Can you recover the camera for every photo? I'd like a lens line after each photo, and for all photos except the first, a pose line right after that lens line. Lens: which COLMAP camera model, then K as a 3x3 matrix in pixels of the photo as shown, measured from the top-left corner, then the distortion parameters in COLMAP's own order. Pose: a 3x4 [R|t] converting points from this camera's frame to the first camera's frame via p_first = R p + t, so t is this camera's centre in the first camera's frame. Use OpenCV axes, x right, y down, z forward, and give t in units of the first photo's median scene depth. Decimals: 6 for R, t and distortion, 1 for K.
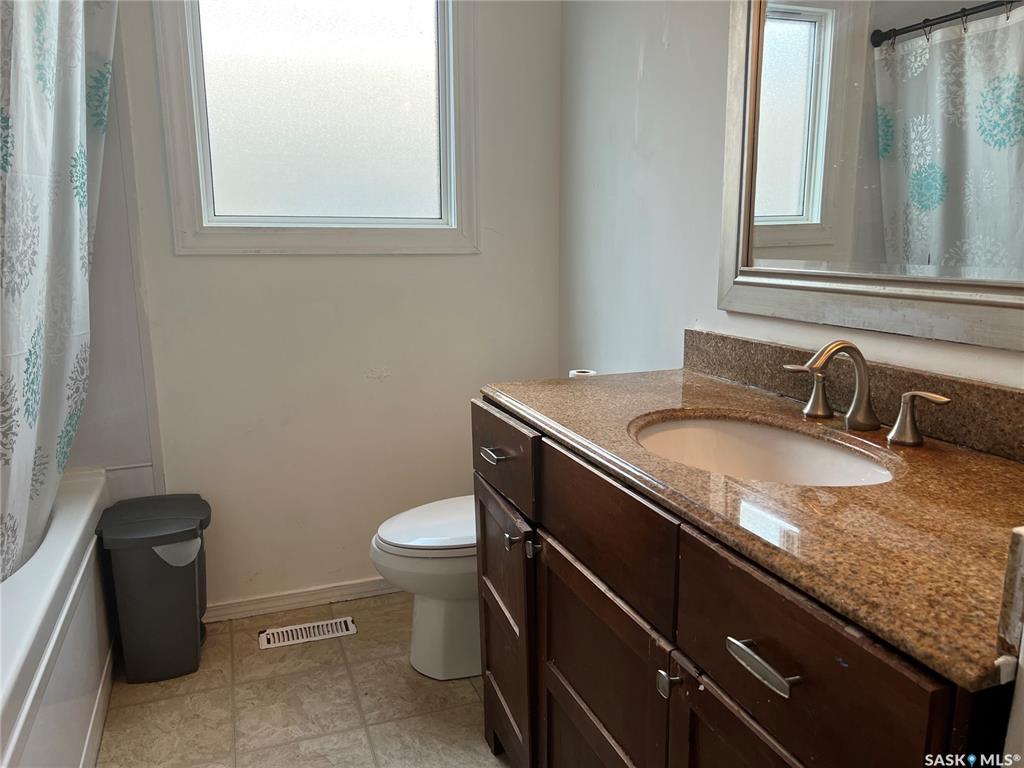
lens RADIAL K [[770.4, 0, 513.3], [0, 770.4, 386.8], [0, 0, 1]] dist [0.052170, -0.056537]
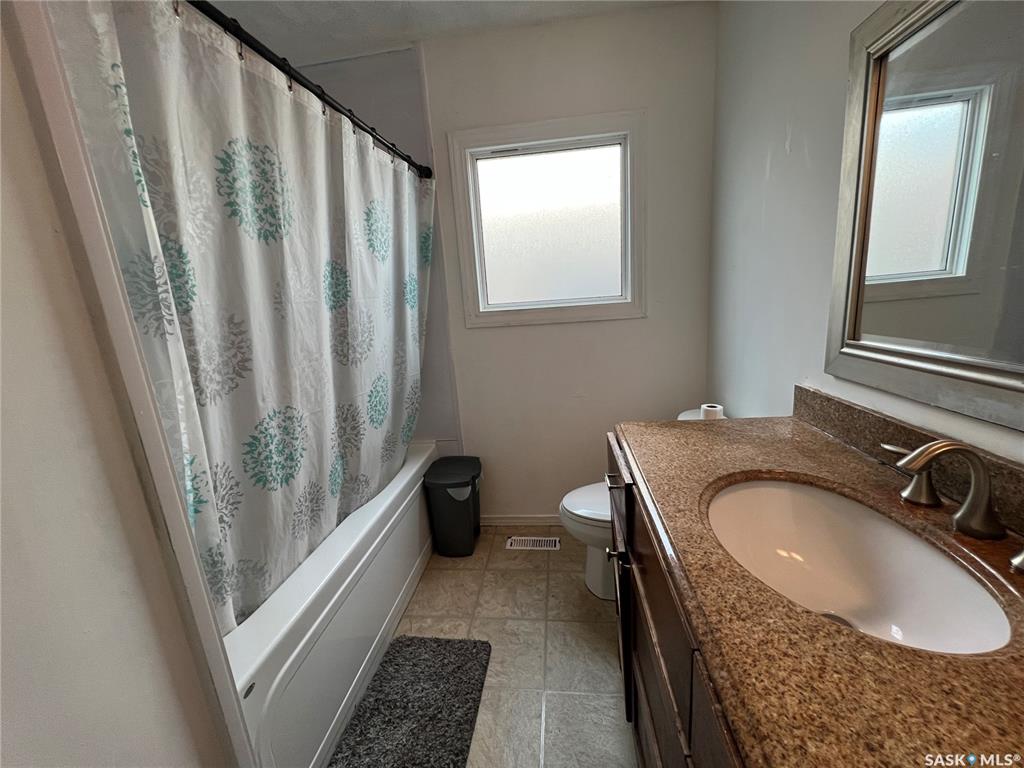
lens RADIAL K [[410.0, 0, 512.3], [0, 410.0, 387.1], [0, 0, 1]] dist [0.000645, -0.000233]
pose [[0.891300, 0.039939, -0.451651, 0.125092], [-0.021701, 0.998729, 0.045492, -0.096868], [0.452894, -0.030746, 0.891034, 0.235459]]
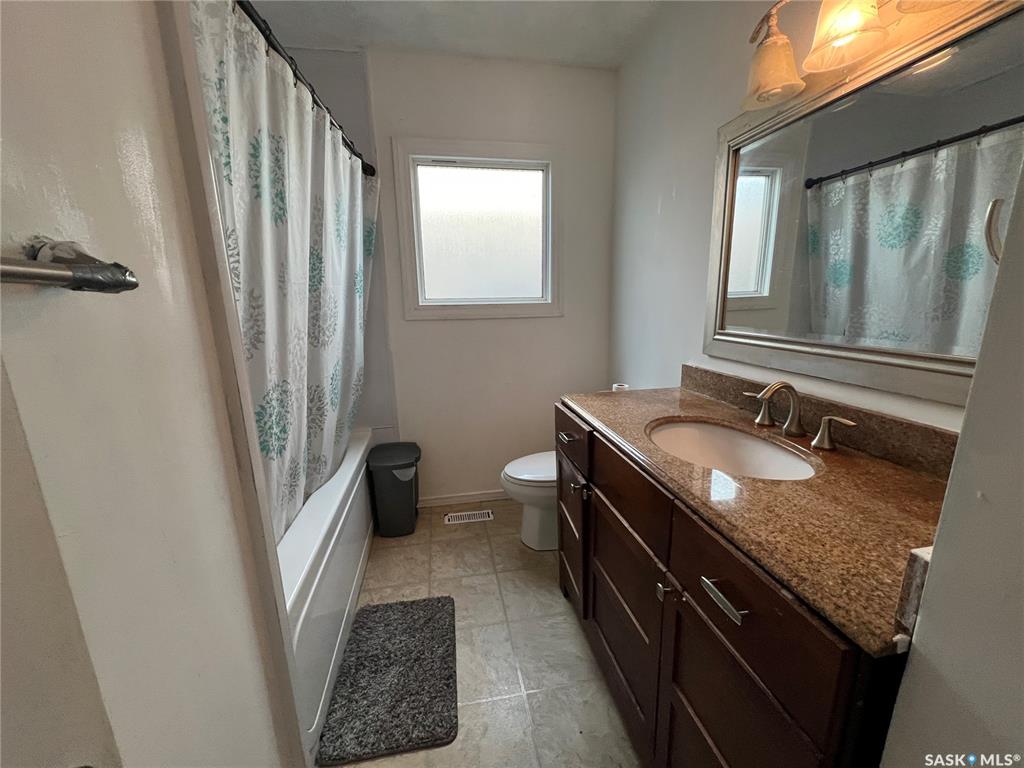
lens RADIAL K [[410.0, 0, 513.4], [0, 410.0, 387.2], [0, 0, 1]] dist [0.000645, -0.000233]
pose [[0.985051, 0.023464, -0.170659, 0.010994], [-0.019181, 0.999459, 0.026707, -0.043197], [0.171193, -0.023035, 0.984968, 0.042312]]
